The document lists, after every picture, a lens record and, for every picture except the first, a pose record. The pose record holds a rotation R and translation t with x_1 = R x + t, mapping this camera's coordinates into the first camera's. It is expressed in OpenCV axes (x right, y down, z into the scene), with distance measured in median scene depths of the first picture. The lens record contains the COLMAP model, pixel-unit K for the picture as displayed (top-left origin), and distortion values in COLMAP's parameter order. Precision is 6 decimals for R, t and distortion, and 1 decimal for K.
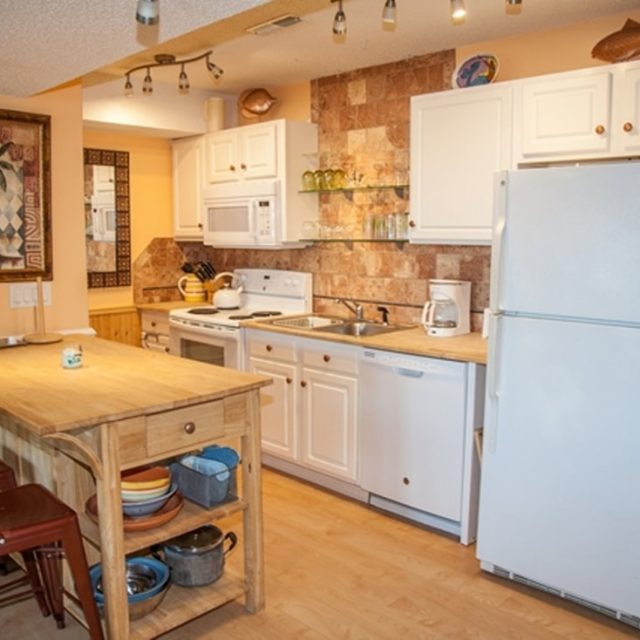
lens RADIAL K [[709.6, 0, 320.0], [0, 709.6, 320.0], [0, 0, 1]] dist [-0.120037, 0.061887]
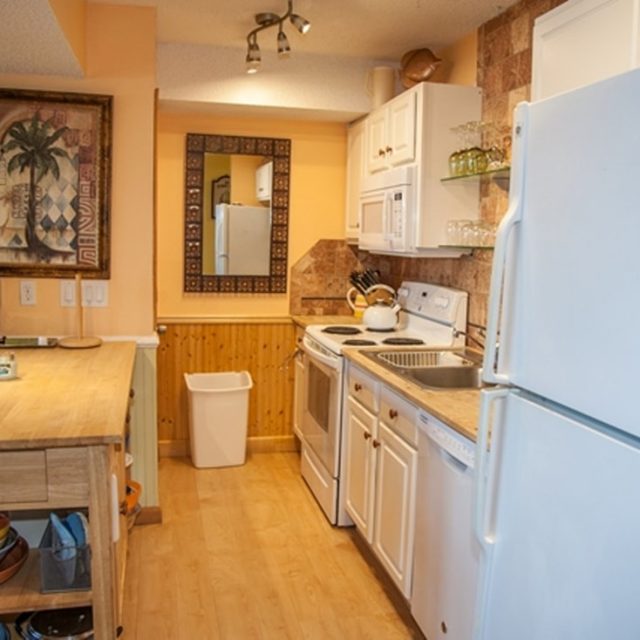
lens RADIAL K [[709.6, 0, 320.0], [0, 709.6, 320.0], [0, 0, 1]] dist [-0.120037, 0.061887]
pose [[0.824931, 0.086180, -0.558625, 0.280349], [-0.095317, 0.995365, 0.012801, -0.033717], [0.557139, 0.042686, 0.829321, 0.324126]]
